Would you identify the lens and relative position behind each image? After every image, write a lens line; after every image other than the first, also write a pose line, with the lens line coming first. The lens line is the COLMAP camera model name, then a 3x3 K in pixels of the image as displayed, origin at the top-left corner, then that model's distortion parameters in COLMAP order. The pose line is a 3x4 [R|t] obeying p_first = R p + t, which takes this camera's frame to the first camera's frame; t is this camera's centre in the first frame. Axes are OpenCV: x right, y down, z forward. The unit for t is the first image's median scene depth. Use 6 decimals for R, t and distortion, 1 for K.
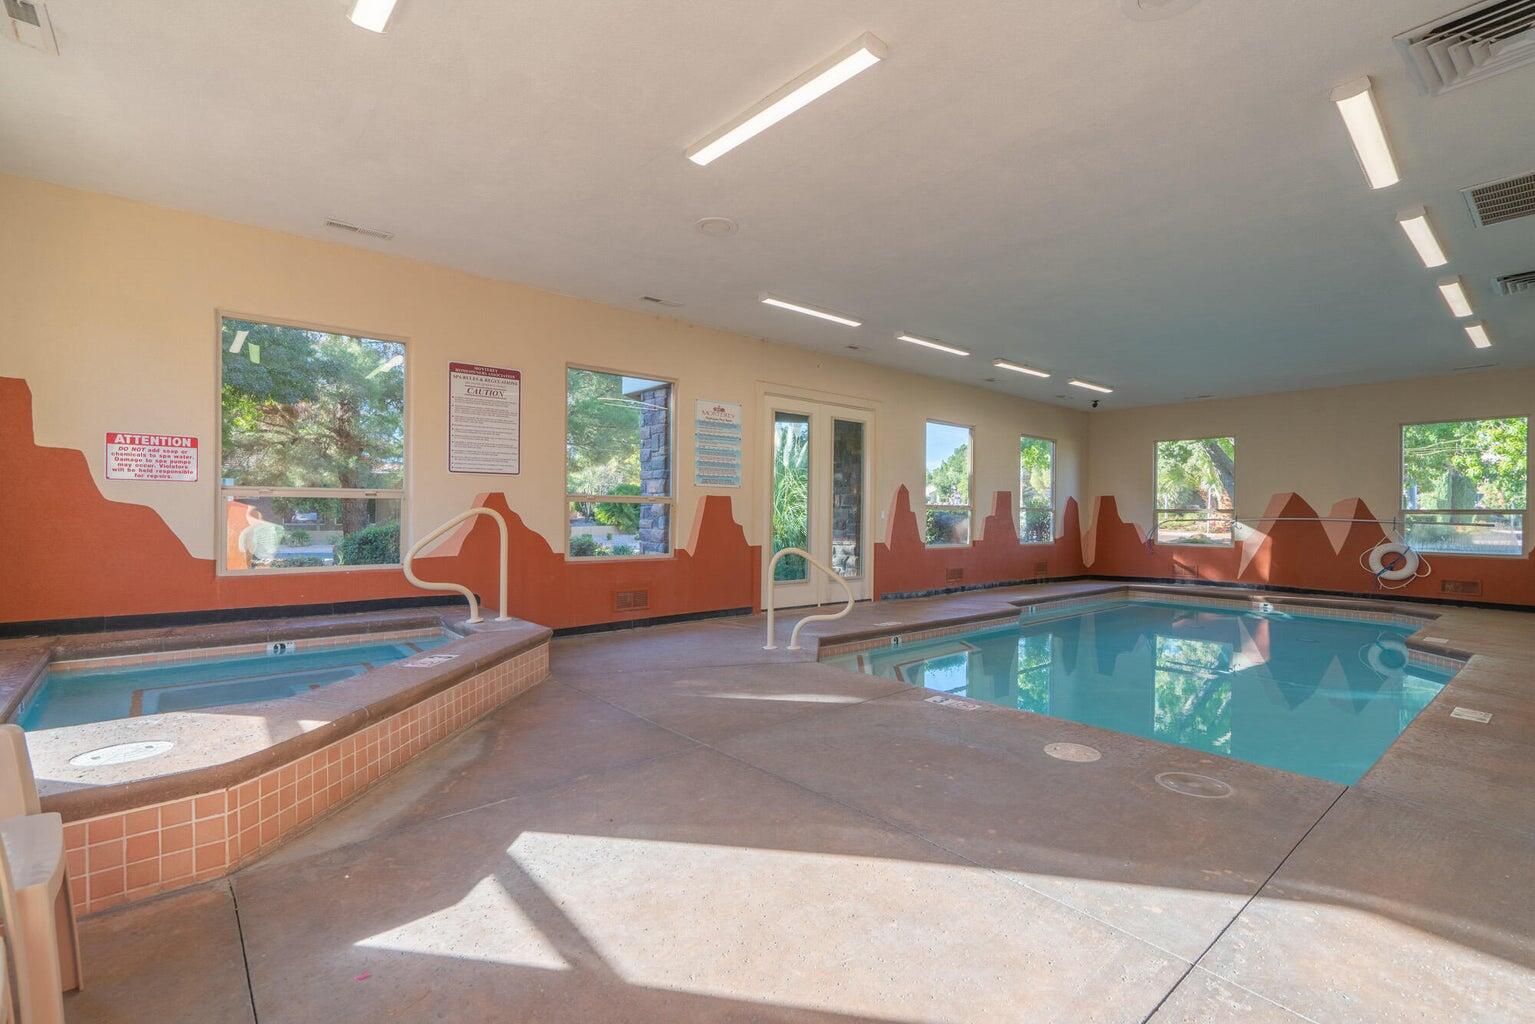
lens RADIAL K [[709.9, 0, 769.8], [0, 709.9, 495.1], [0, 0, 1]] dist [-0.001178, 0.000044]
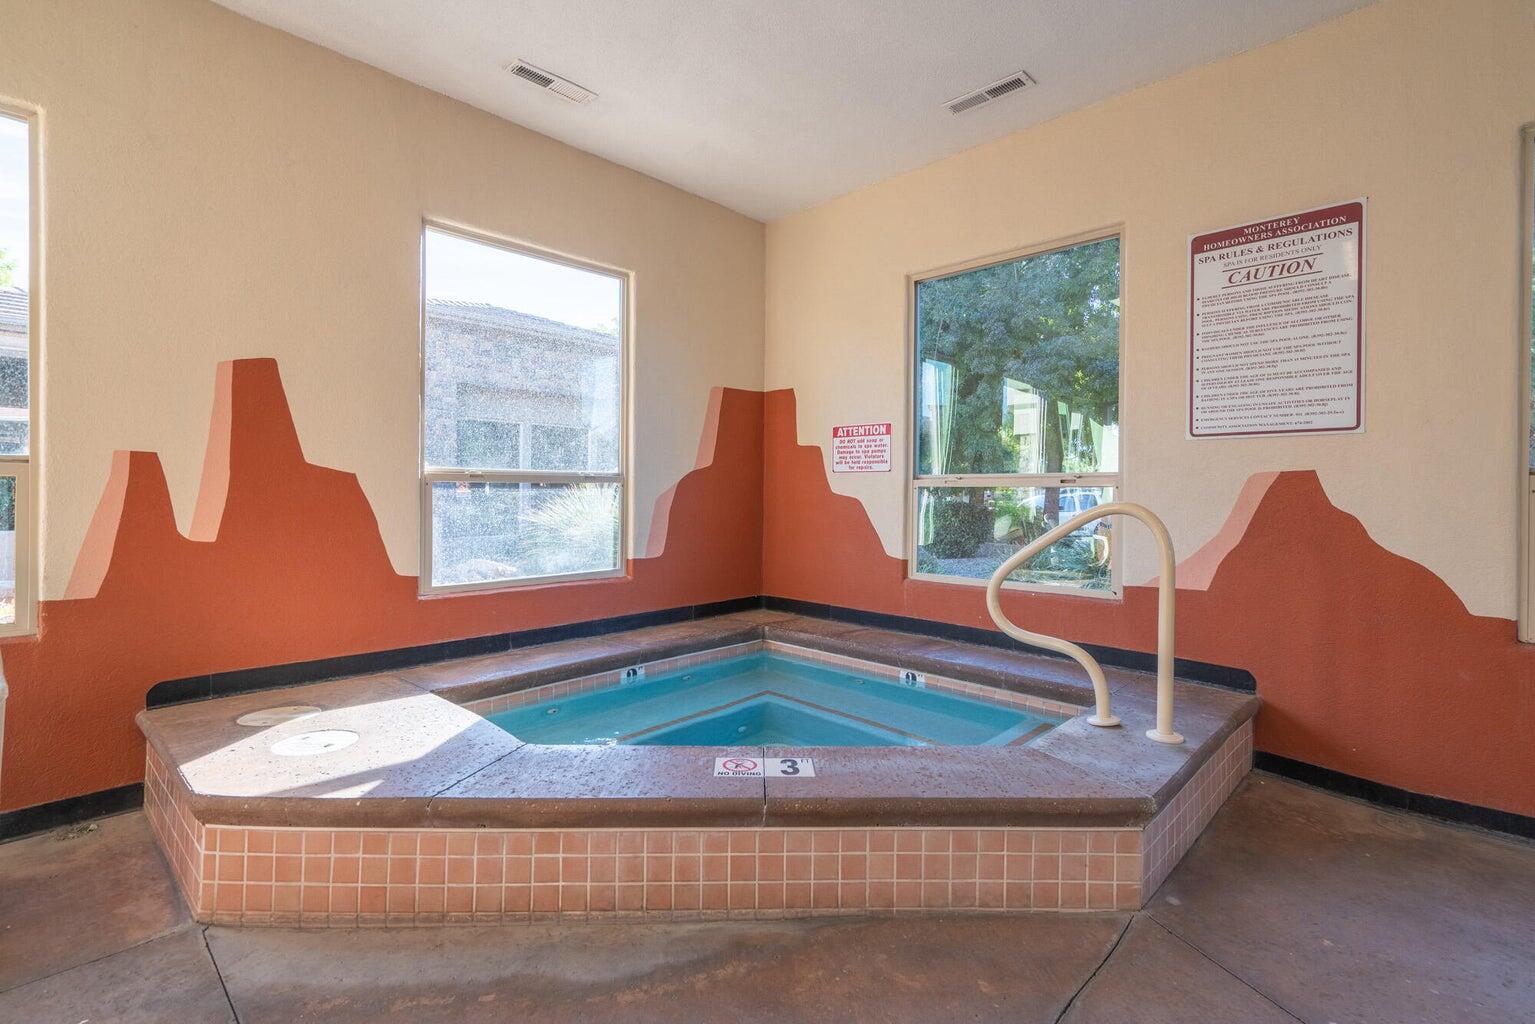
lens RADIAL K [[709.9, 0, 769.8], [0, 709.9, 495.1], [0, 0, 1]] dist [-0.001178, 0.000044]
pose [[0.091711, -0.002269, -0.995783, 0.087770], [0.017099, 0.999854, -0.000704, 0.009666], [0.995639, -0.016963, 0.091737, 0.809261]]
